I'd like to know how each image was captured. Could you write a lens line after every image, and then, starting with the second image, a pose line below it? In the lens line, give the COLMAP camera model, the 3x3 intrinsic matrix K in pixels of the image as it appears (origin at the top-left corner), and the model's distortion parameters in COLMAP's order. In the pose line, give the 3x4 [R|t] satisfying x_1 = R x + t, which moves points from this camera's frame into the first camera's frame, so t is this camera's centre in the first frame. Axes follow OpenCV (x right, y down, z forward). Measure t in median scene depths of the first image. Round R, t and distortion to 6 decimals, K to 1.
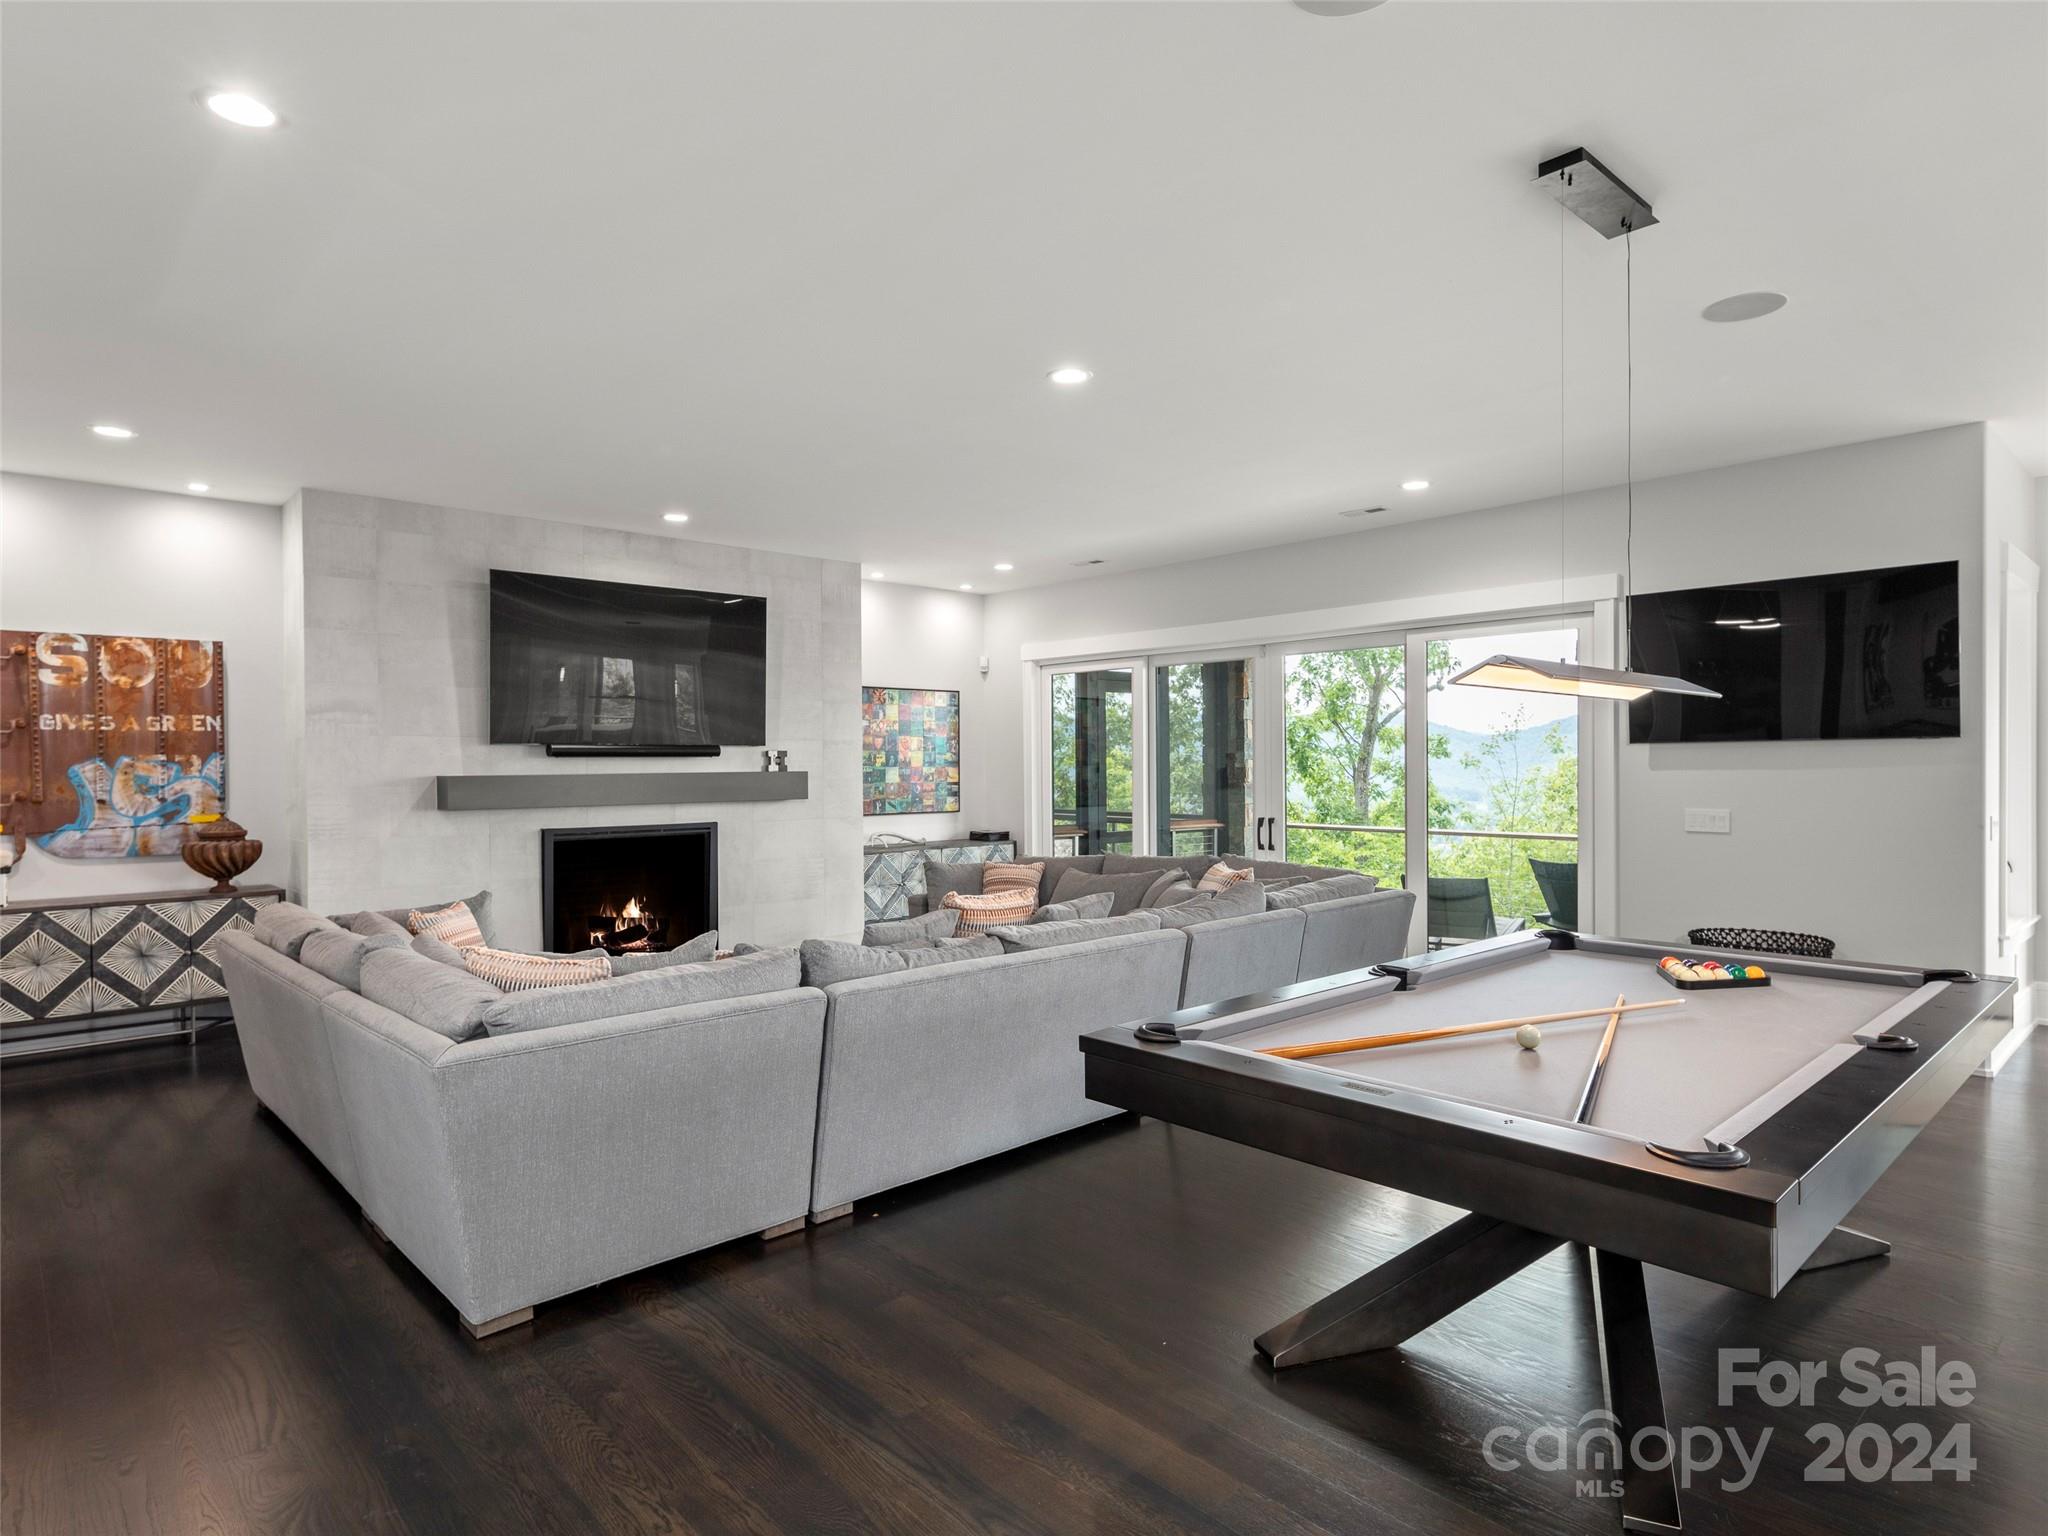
lens RADIAL K [[1119.8, 0, 1024.0], [0, 1119.8, 768.0], [0, 0, 1]] dist [0.004269, 0.000829]
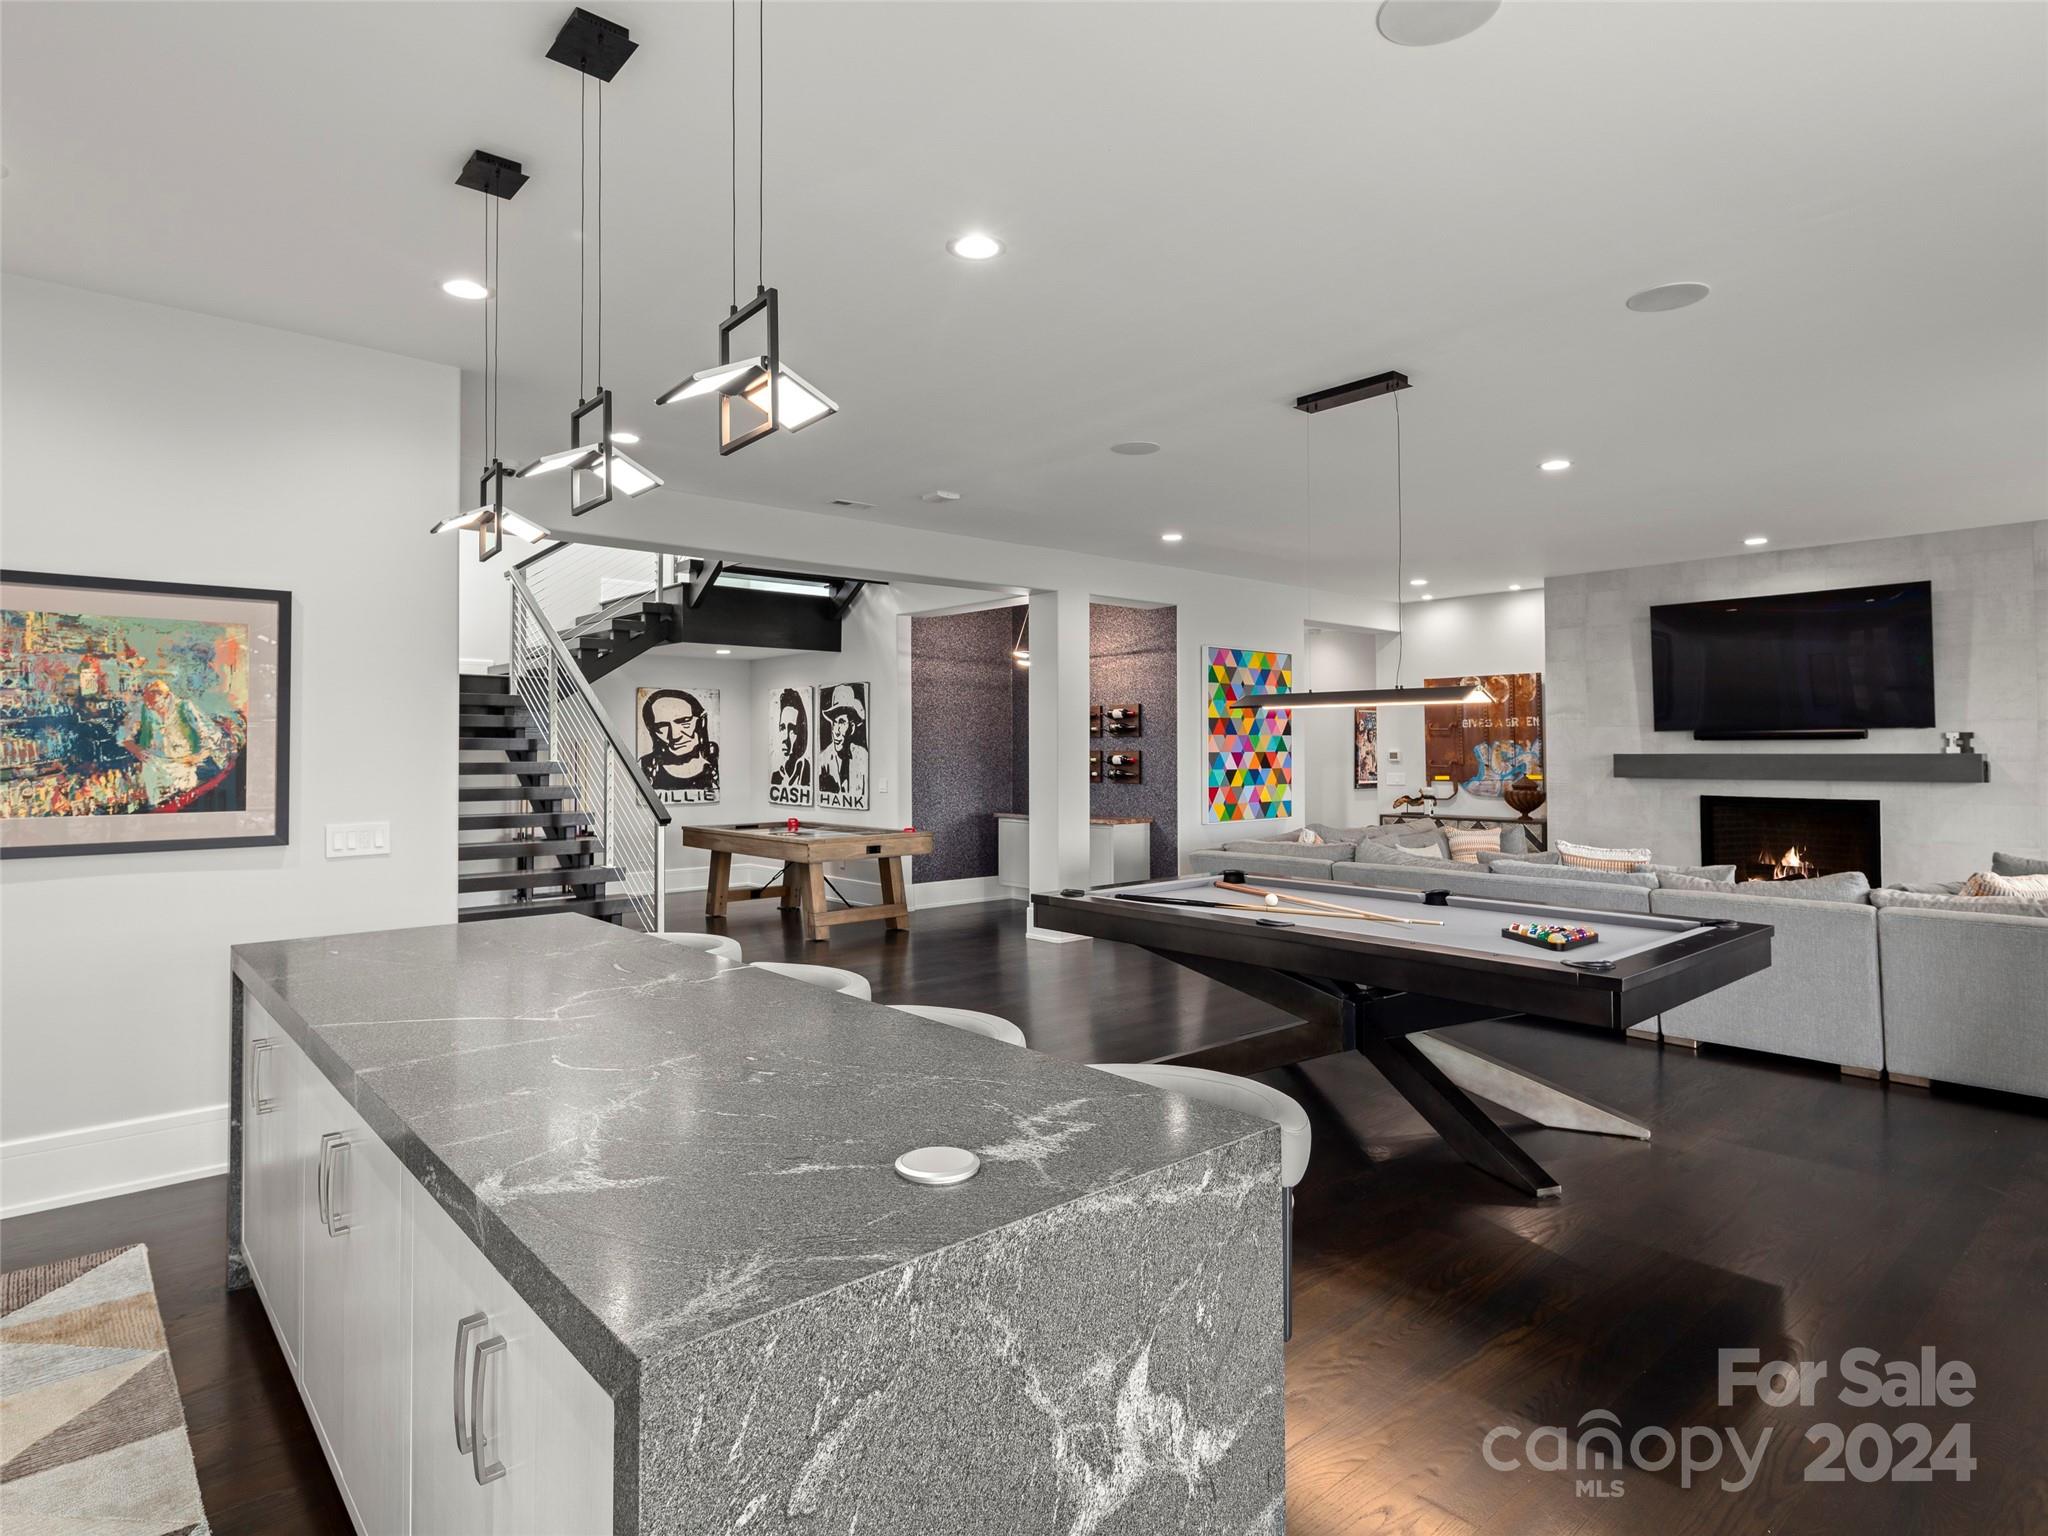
lens RADIAL K [[1119.8, 0, 1024.0], [0, 1119.8, 768.0], [0, 0, 1]] dist [0.004269, 0.000829]
pose [[-0.006361, 0.022782, -0.999720, 0.969118], [-0.001304, 0.999739, 0.022790, -0.006871], [0.999979, 0.001448, -0.006329, 0.235512]]
